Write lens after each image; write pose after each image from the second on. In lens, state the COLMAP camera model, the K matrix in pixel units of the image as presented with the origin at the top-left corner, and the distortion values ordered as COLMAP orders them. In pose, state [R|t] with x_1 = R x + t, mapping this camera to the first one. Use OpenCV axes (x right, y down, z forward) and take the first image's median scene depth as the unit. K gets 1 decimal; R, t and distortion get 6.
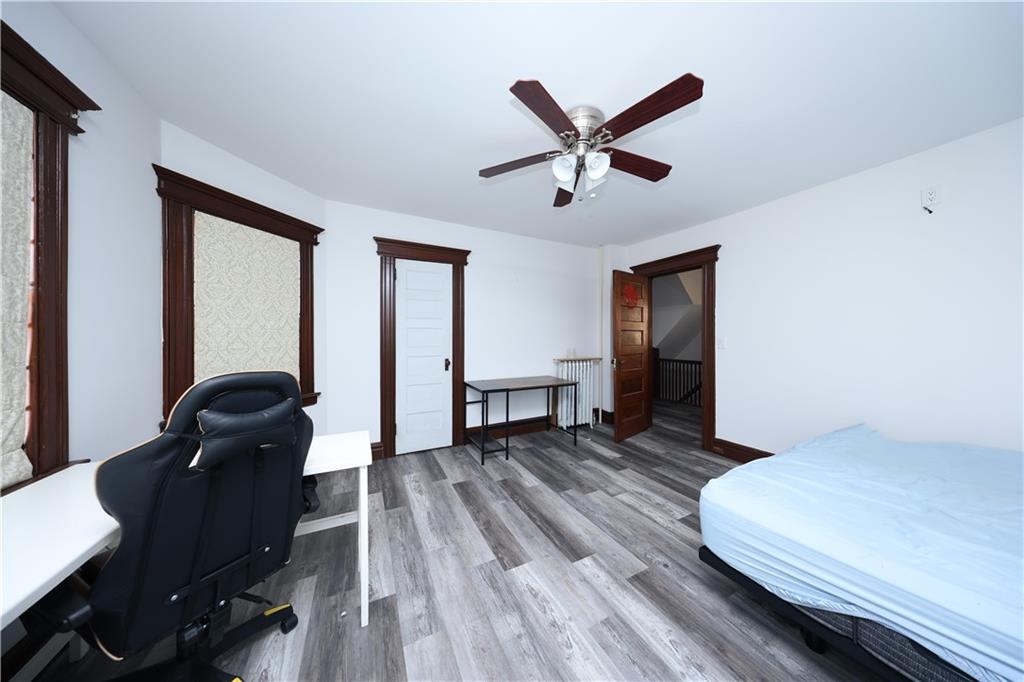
lens RADIAL K [[298.8, 0, 512.7], [0, 298.8, 338.5], [0, 0, 1]] dist [-0.001279, -0.000293]
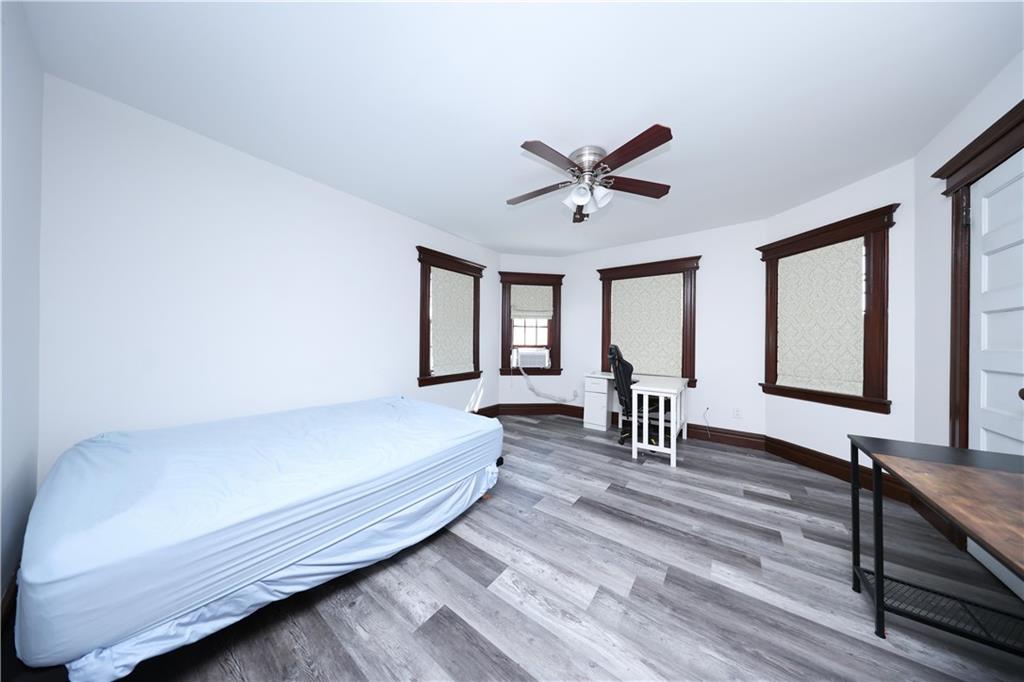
lens RADIAL K [[298.8, 0, 512.3], [0, 298.8, 339.8], [0, 0, 1]] dist [-0.001279, -0.000293]
pose [[-0.896703, -0.013547, -0.442426, 0.863444], [-0.014194, 0.999898, -0.001850, 0.030072], [0.442406, 0.004621, -0.896803, 1.638858]]
